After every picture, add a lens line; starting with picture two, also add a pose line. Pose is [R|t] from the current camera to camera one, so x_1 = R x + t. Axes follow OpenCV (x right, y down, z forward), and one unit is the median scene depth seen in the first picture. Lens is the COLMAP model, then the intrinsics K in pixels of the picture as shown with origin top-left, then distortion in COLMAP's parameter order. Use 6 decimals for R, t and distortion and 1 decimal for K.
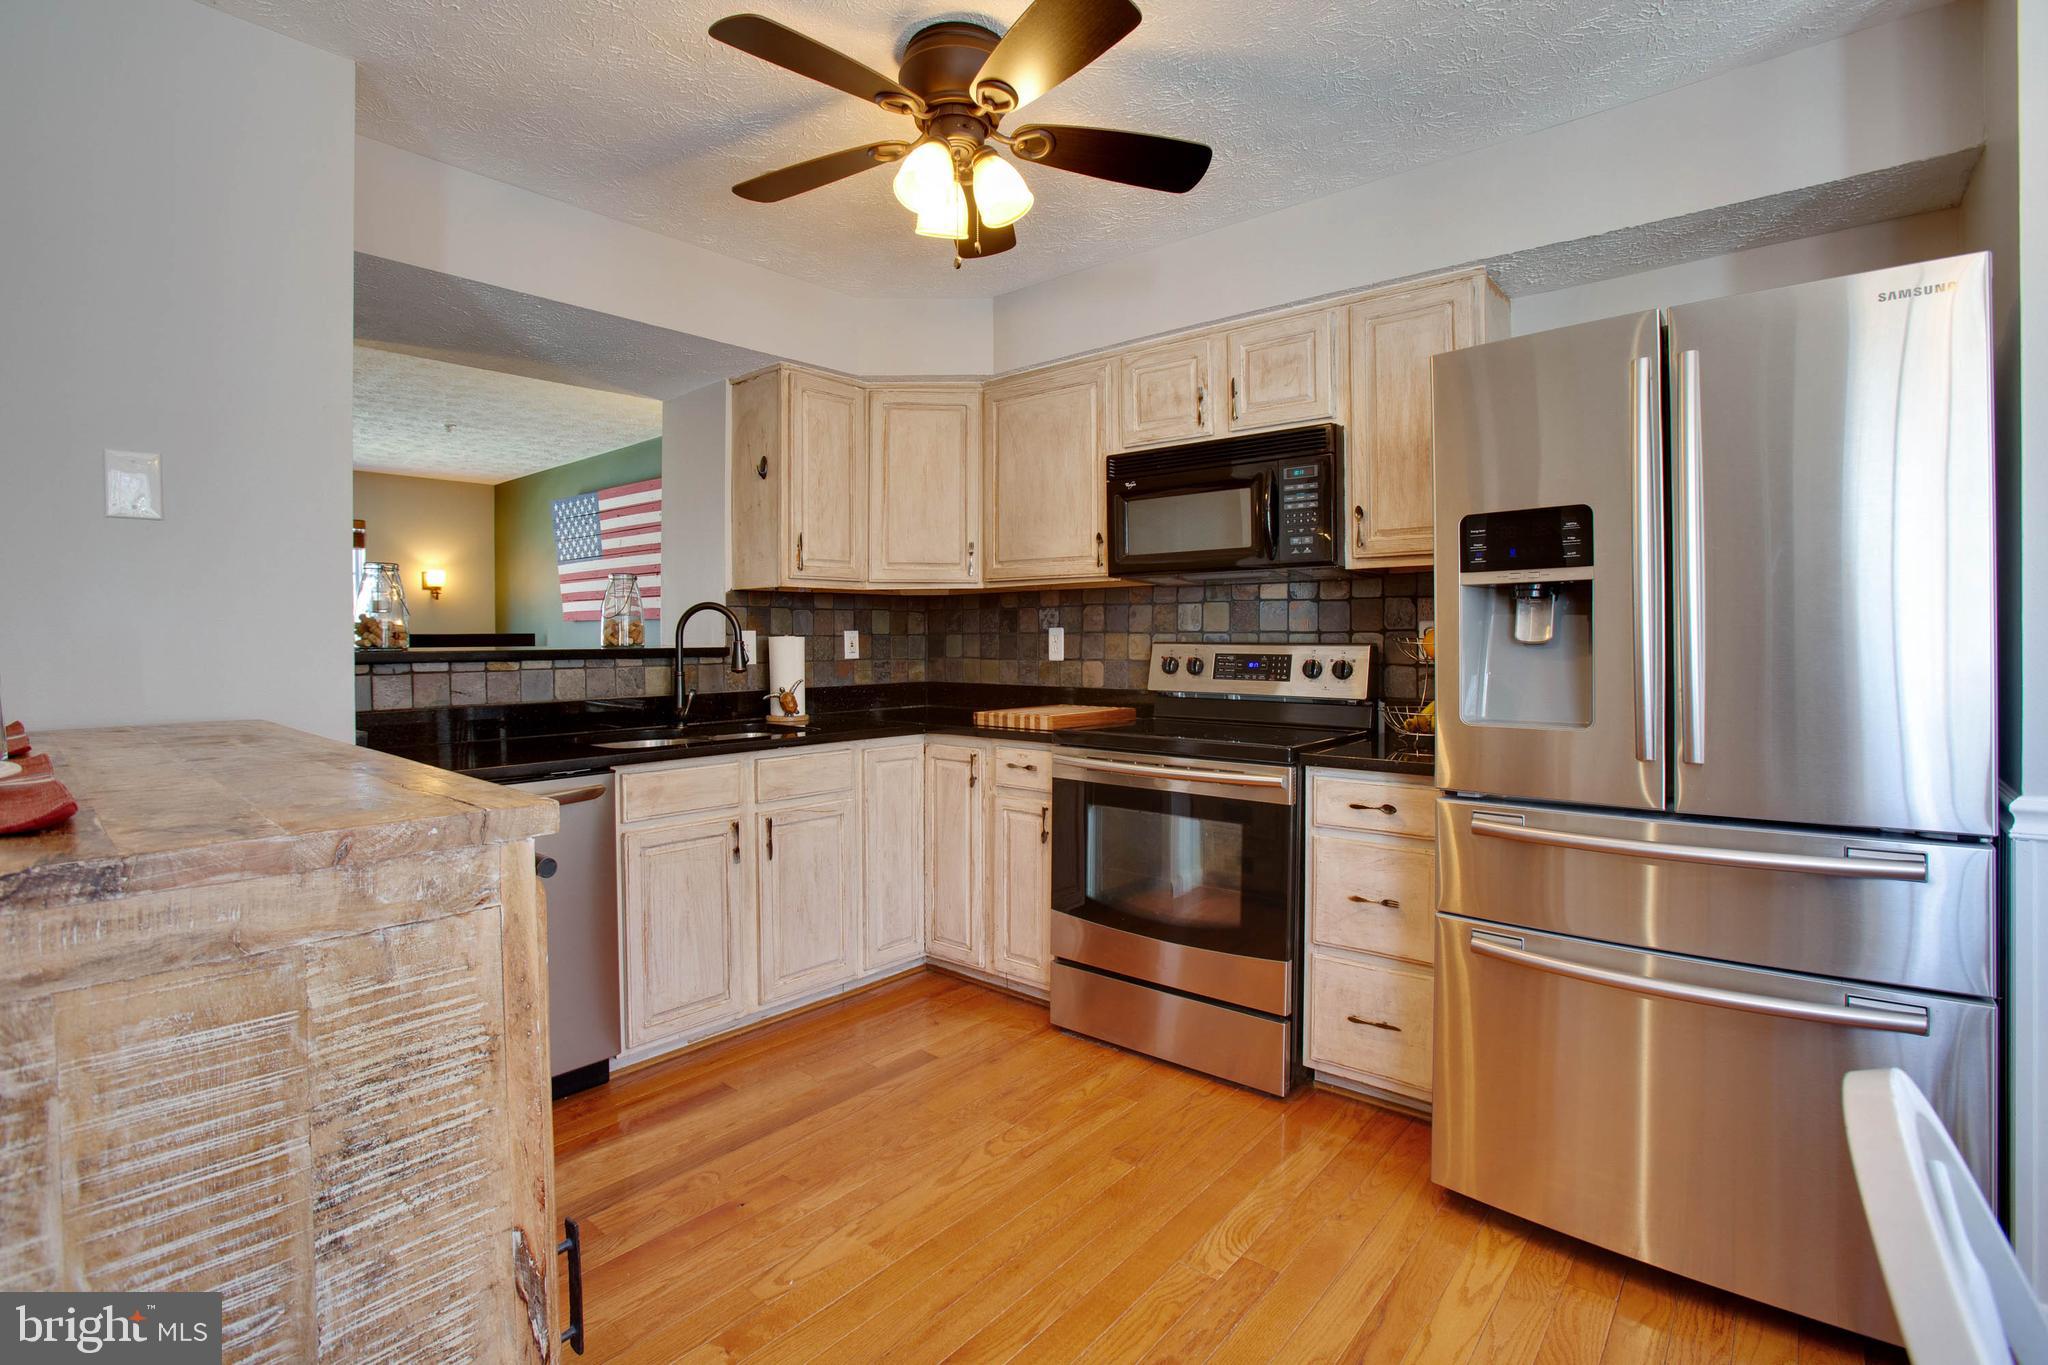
lens RADIAL K [[948.0, 0, 982.1], [0, 948.0, 646.0], [0, 0, 1]] dist [-0.072983, 0.021317]
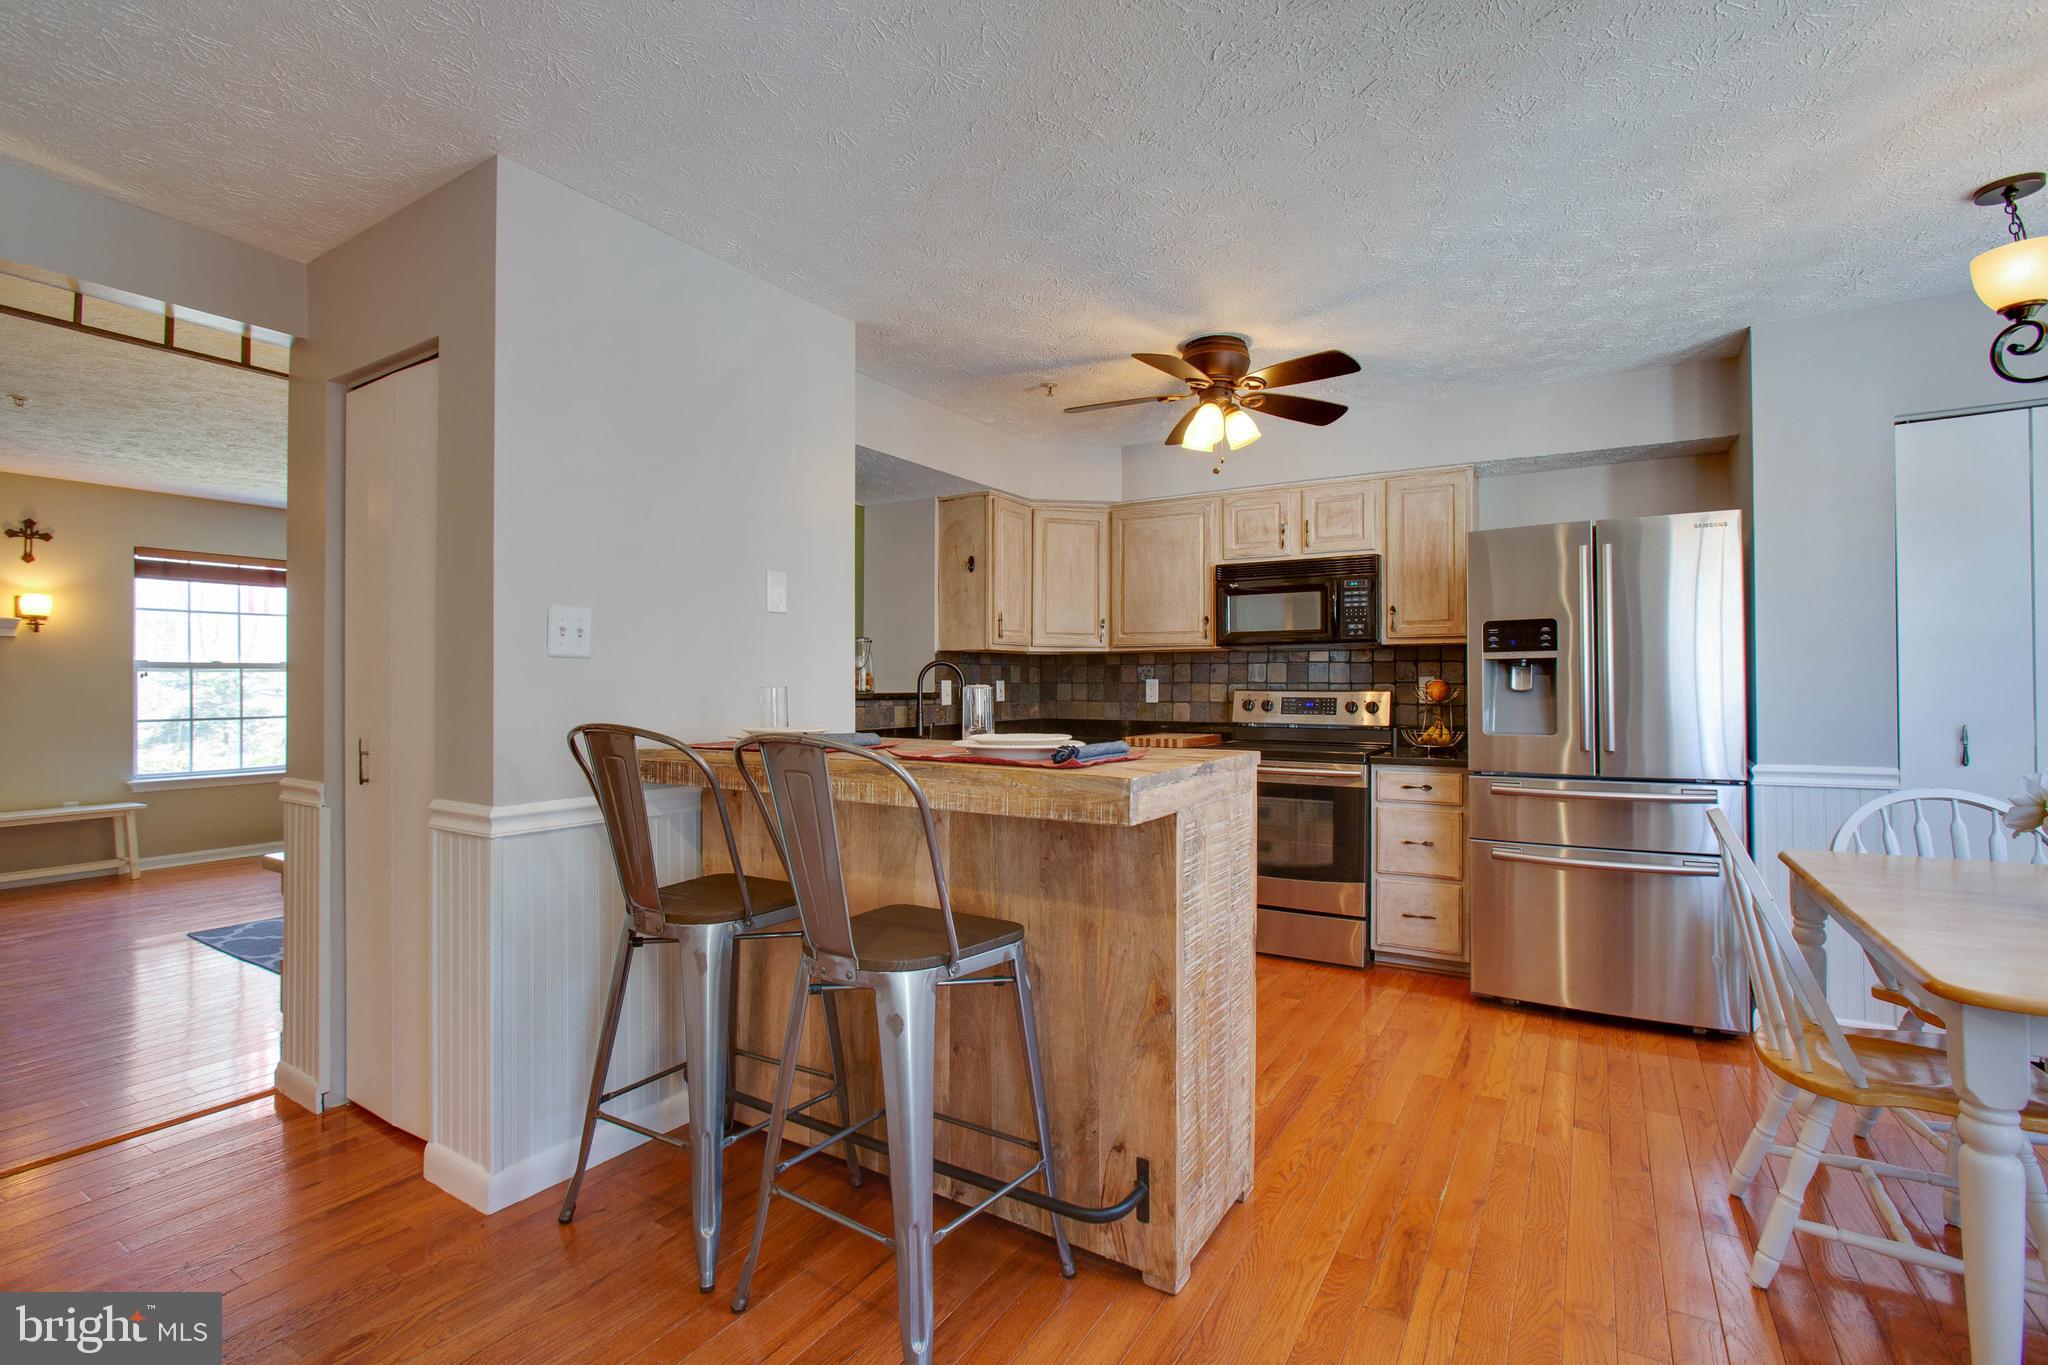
lens RADIAL K [[928.0, 0, 995.0], [0, 928.0, 679.6], [0, 0, 1]] dist [-0.047144, 0.020316]
pose [[0.988172, 0.005641, 0.153247, -0.460163], [-0.003403, 0.999884, -0.014862, 0.003568], [-0.153313, 0.014165, 0.988076, -0.412642]]
